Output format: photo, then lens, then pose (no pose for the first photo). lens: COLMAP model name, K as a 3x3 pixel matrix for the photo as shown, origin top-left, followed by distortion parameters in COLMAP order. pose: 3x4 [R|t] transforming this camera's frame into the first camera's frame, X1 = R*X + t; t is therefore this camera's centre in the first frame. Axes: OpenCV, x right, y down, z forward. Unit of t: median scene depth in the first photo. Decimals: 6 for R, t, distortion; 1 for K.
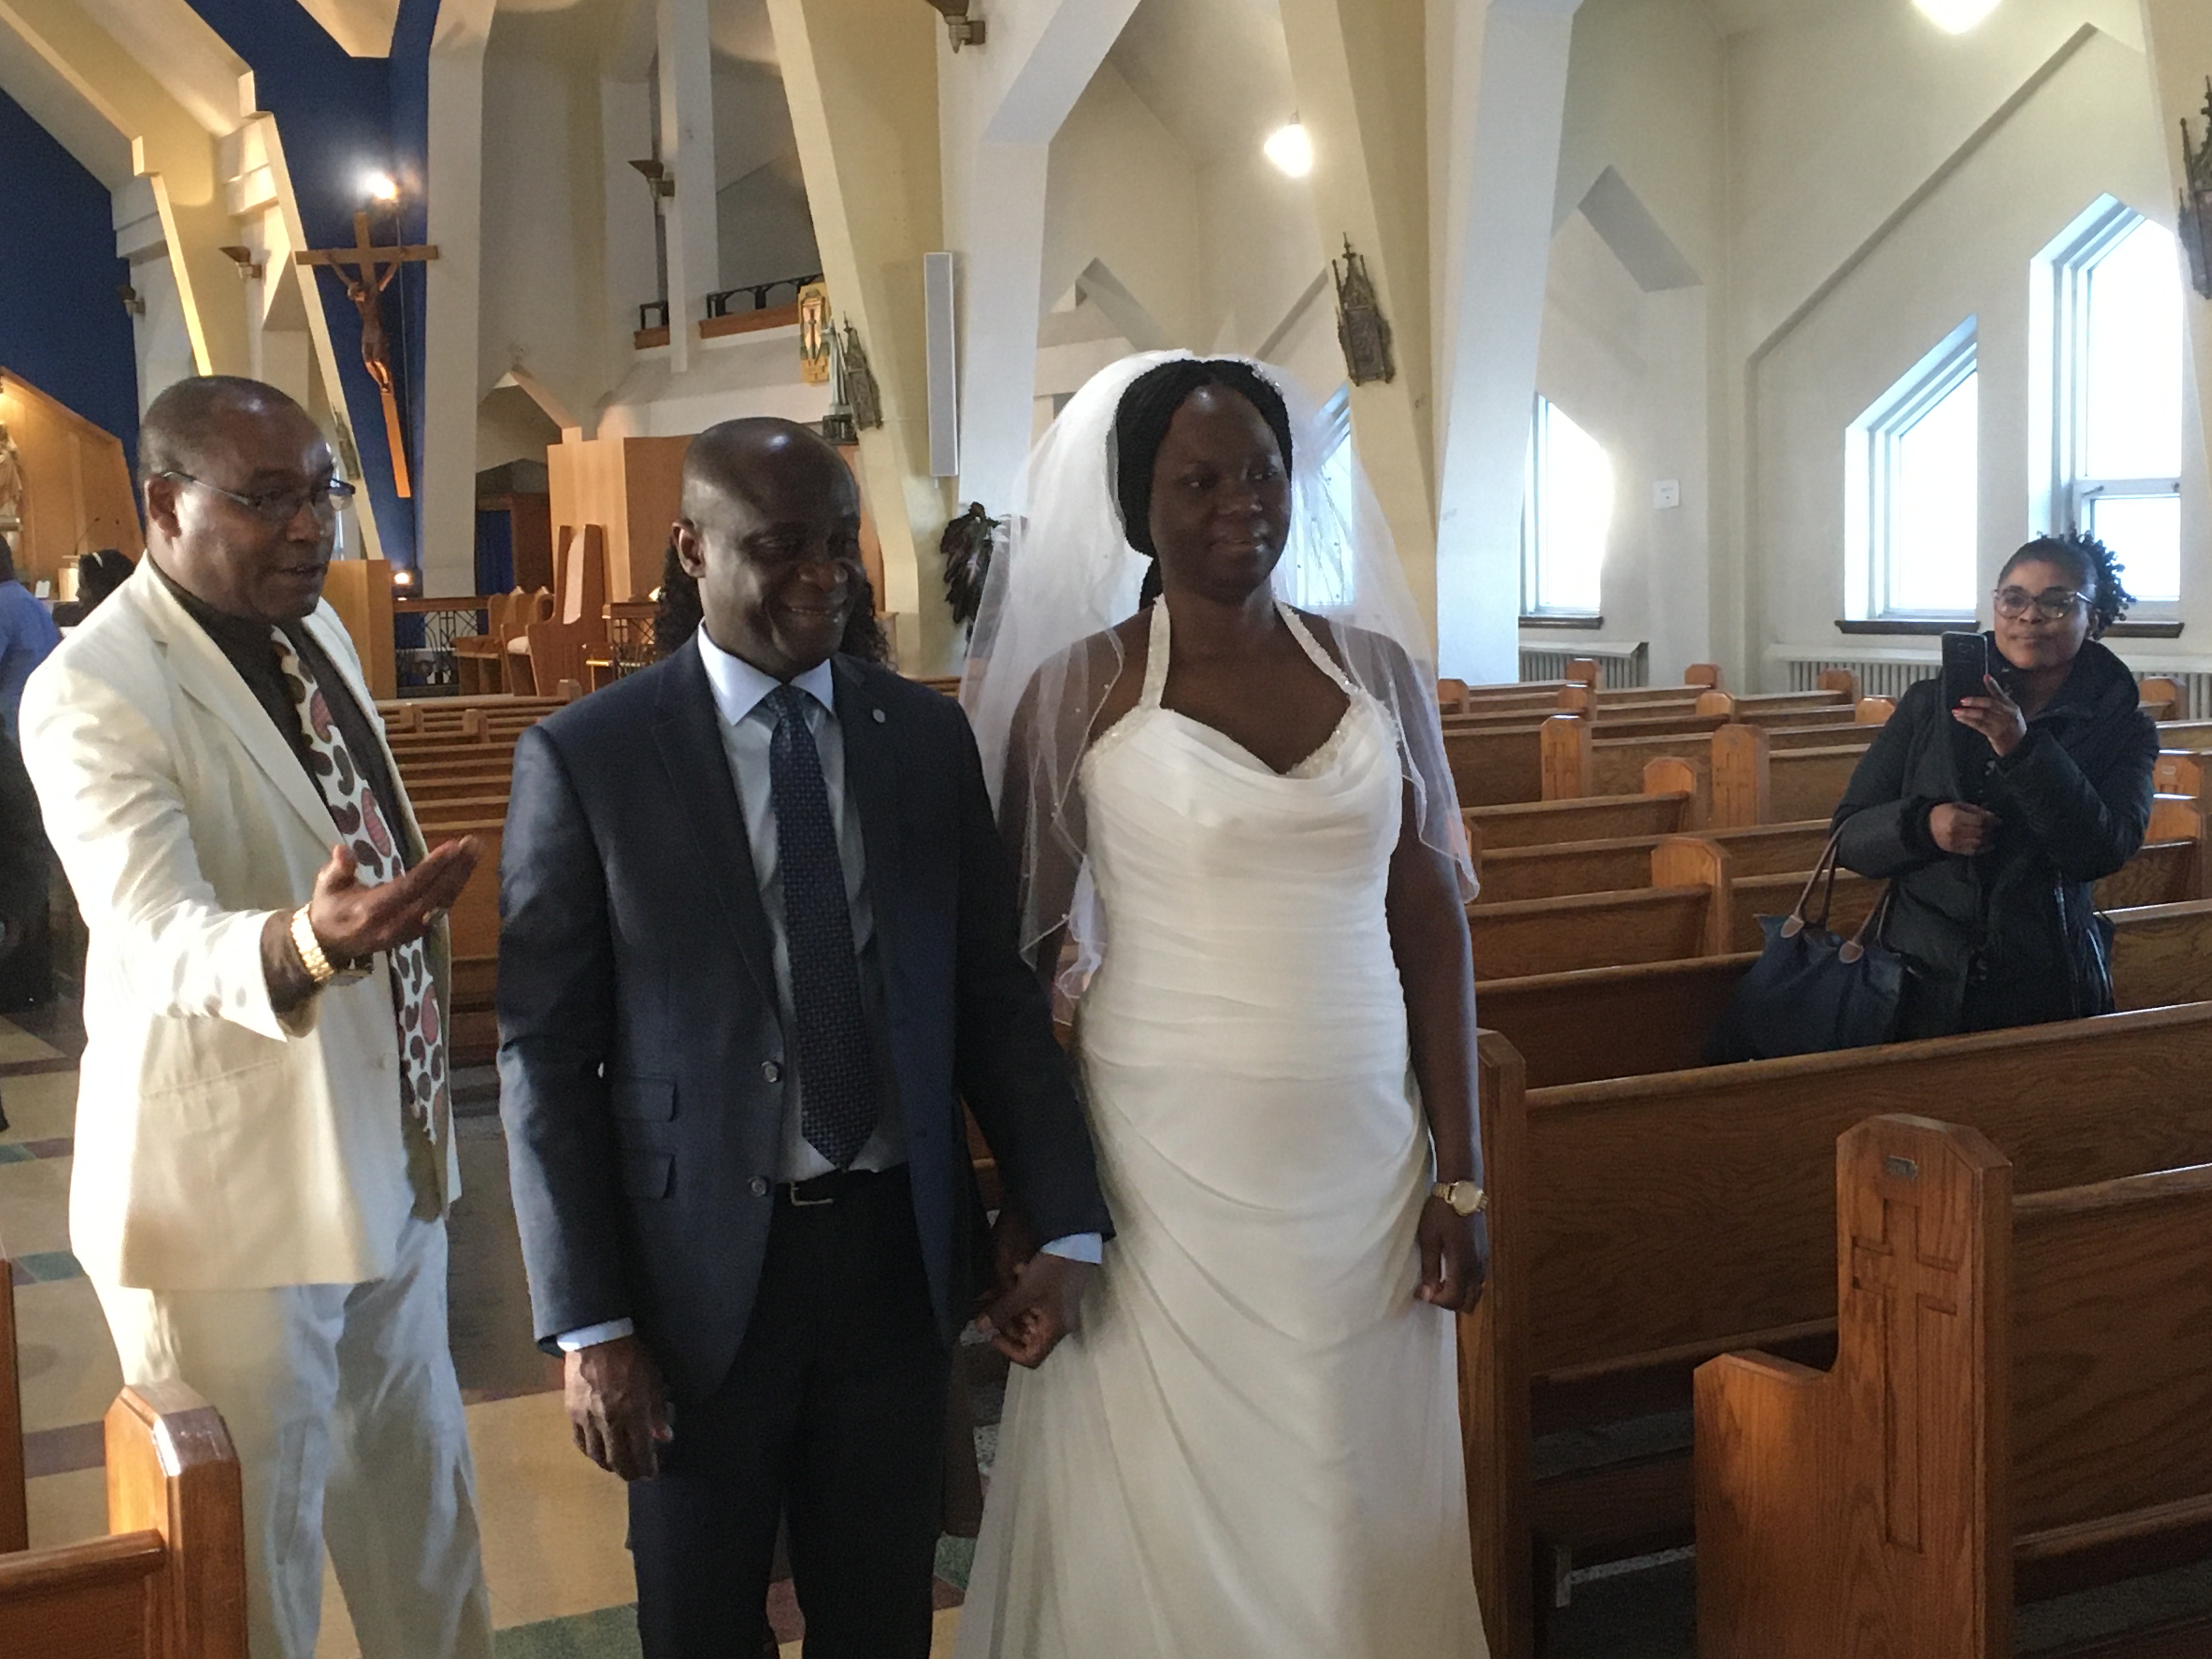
lens RADIAL K [[3215.3, 0, 1106.0], [0, 3215.3, 829.5], [0, 0, 1]] dist [0.037668, 0.061193]
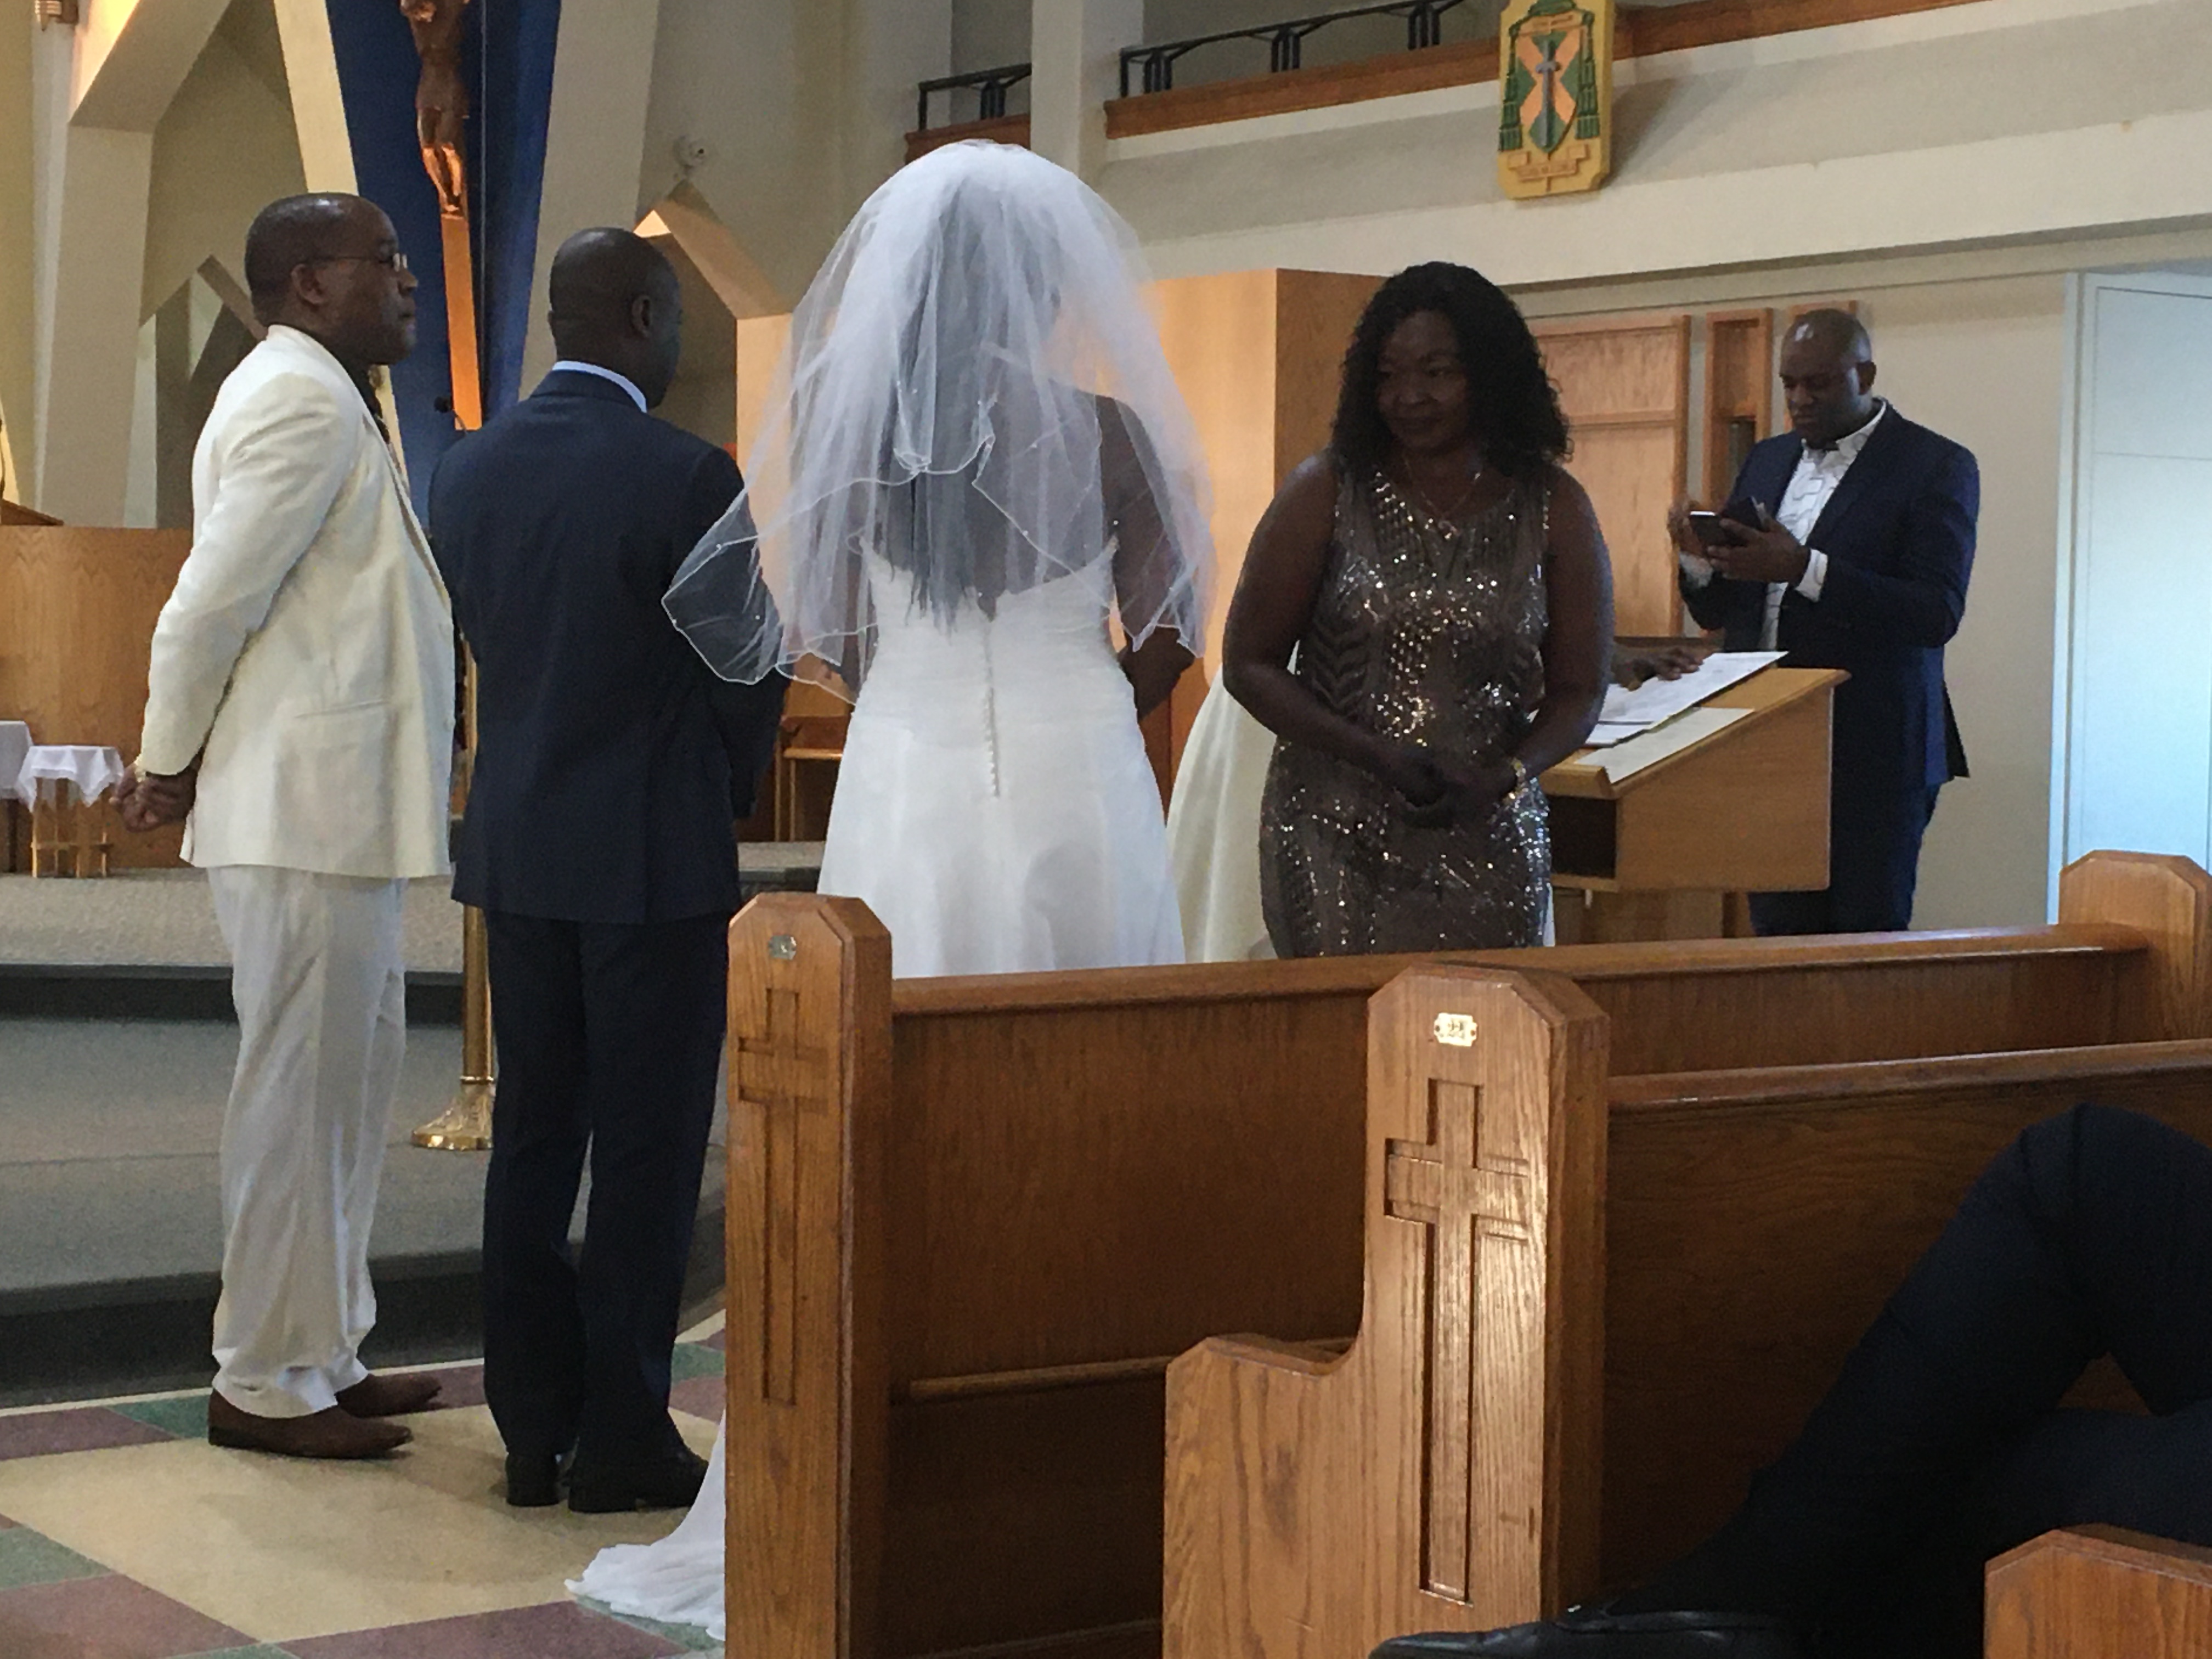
lens RADIAL K [[4034.2, 0, 1105.8], [0, 4034.2, 842.1], [0, 0, 1]] dist [0.034360, 0.118512]
pose [[0.992005, 0.036588, 0.120779, -0.365924], [-0.031204, 0.998446, -0.046168, -0.026770], [-0.122281, 0.042031, 0.991605, 0.710757]]
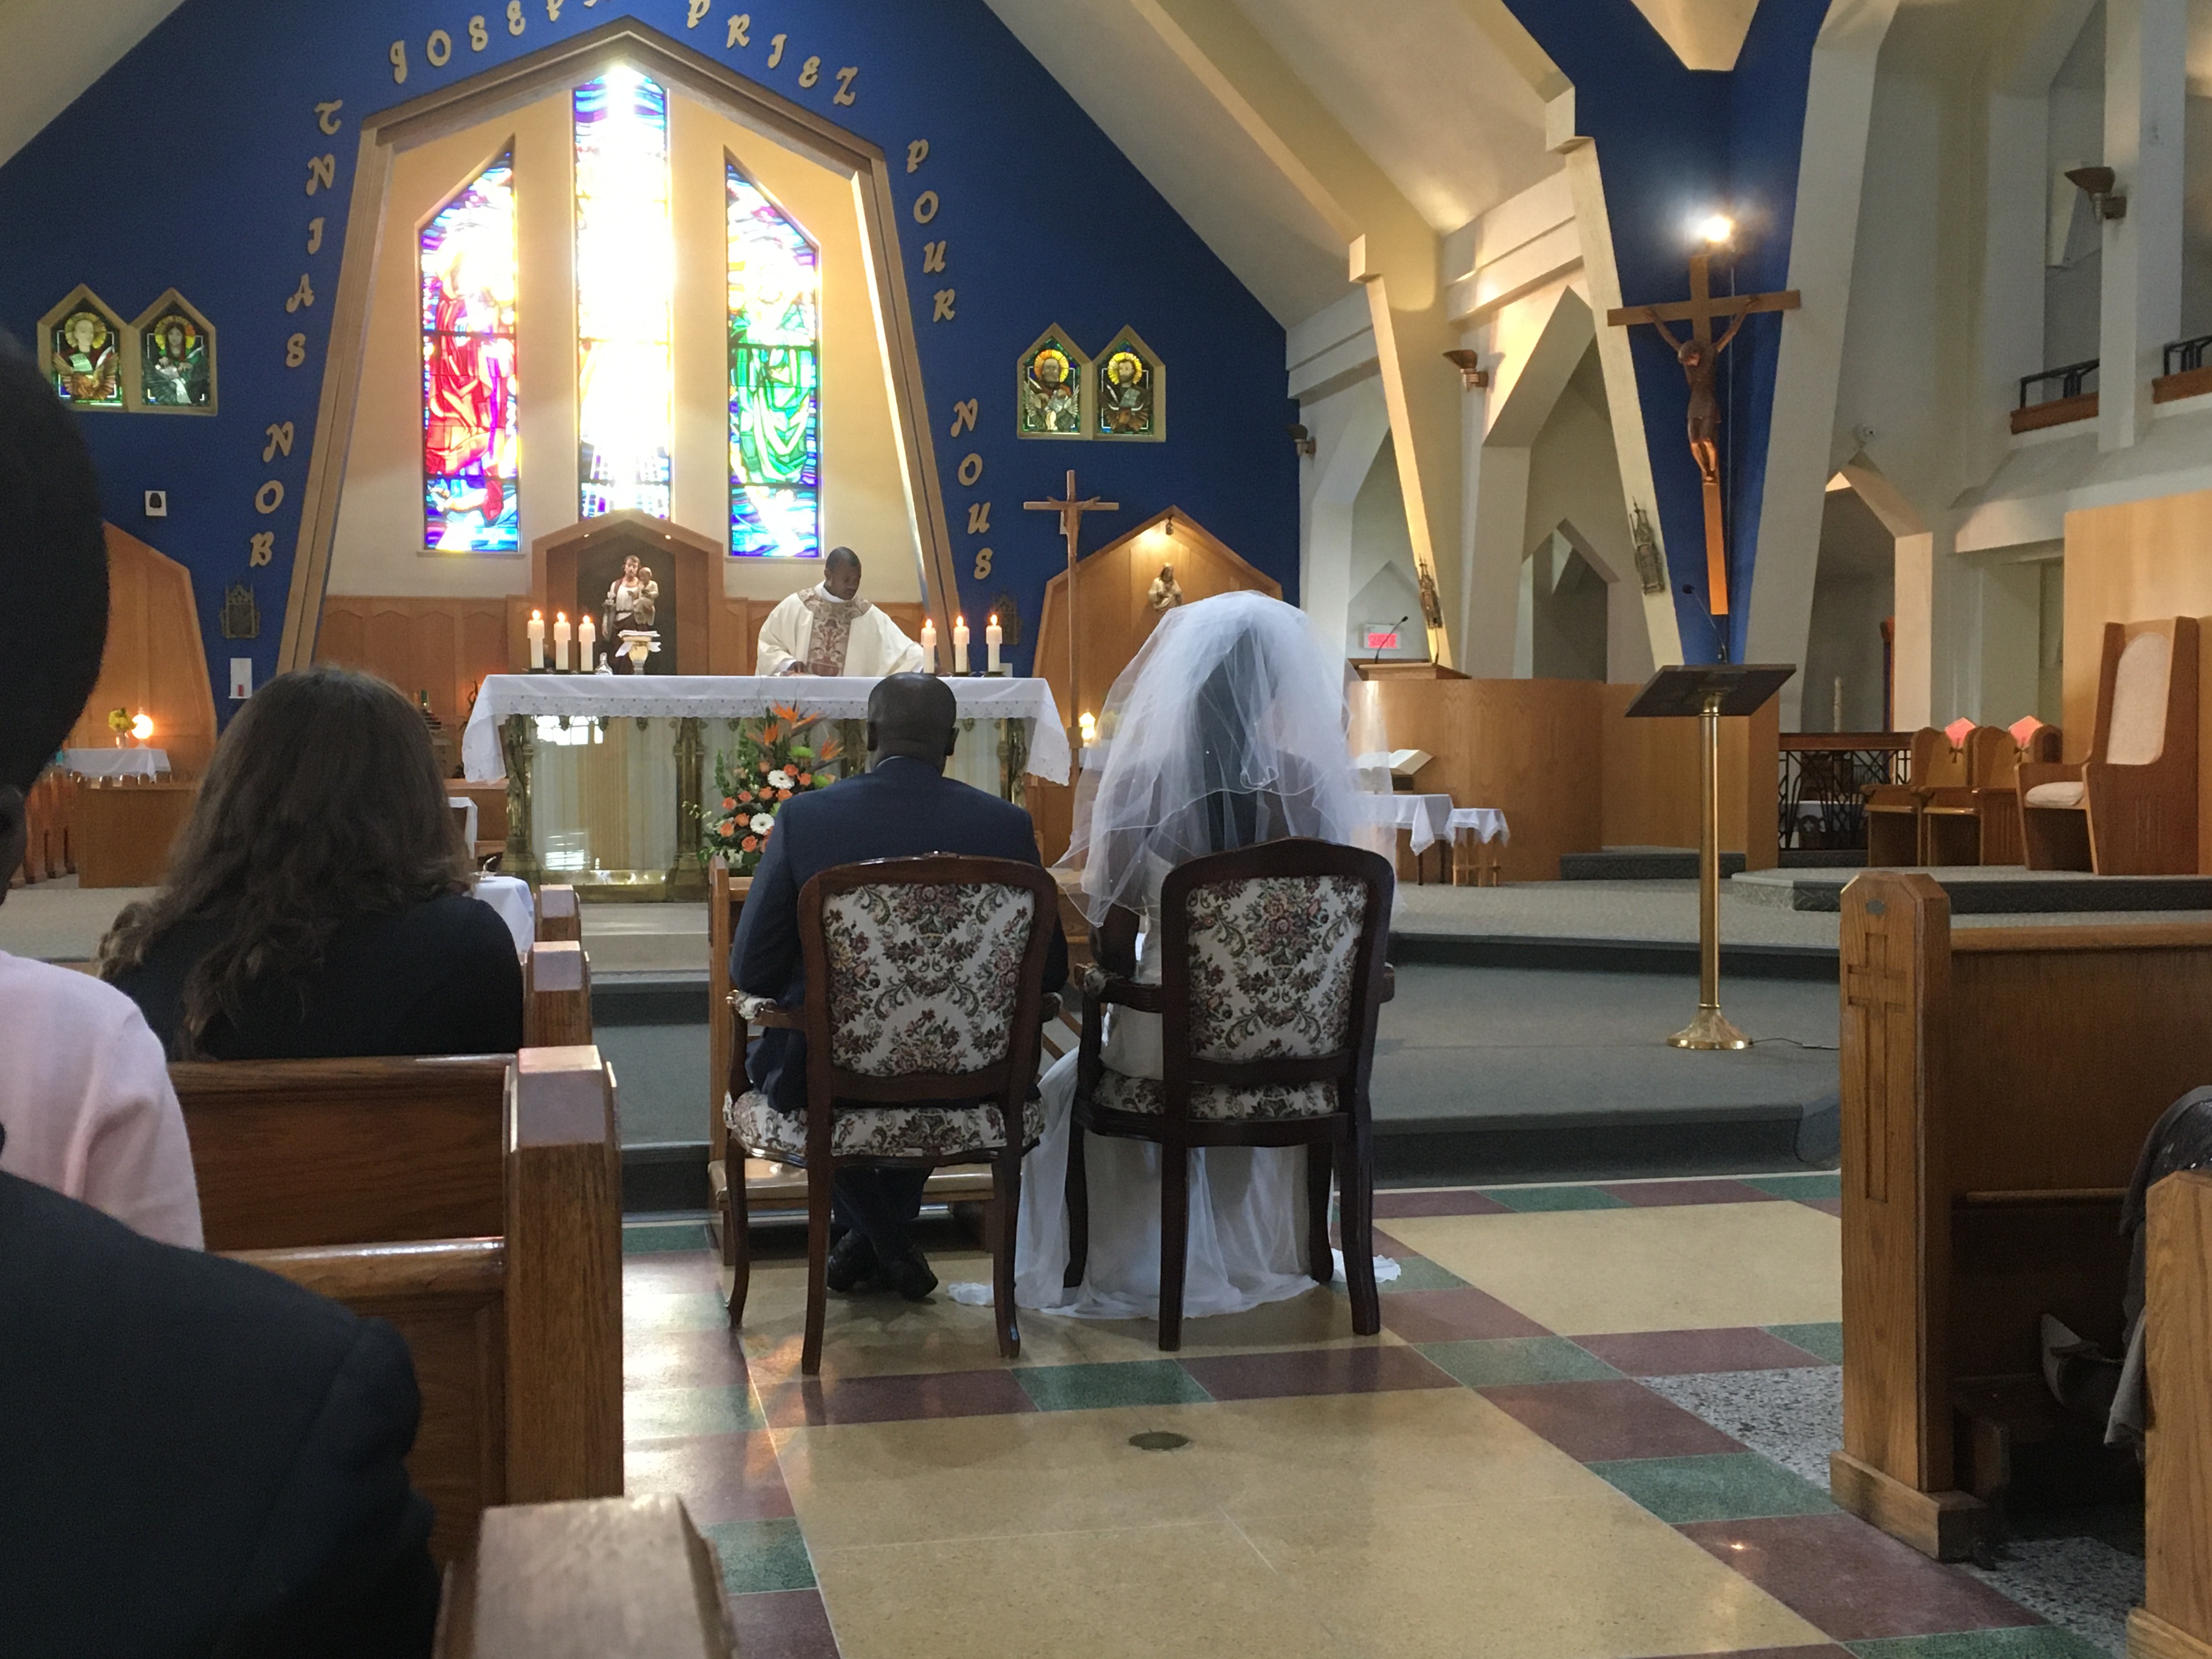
lens RADIAL K [[2425.3, 0, 1096.1], [0, 2425.3, 836.0], [0, 0, 1]] dist [0.051480, -0.025751]
pose [[0.957385, 0.036312, -0.286522, -0.360757], [-0.051238, 0.997683, -0.044767, -0.023852], [0.284232, 0.057540, 0.957027, 0.715602]]
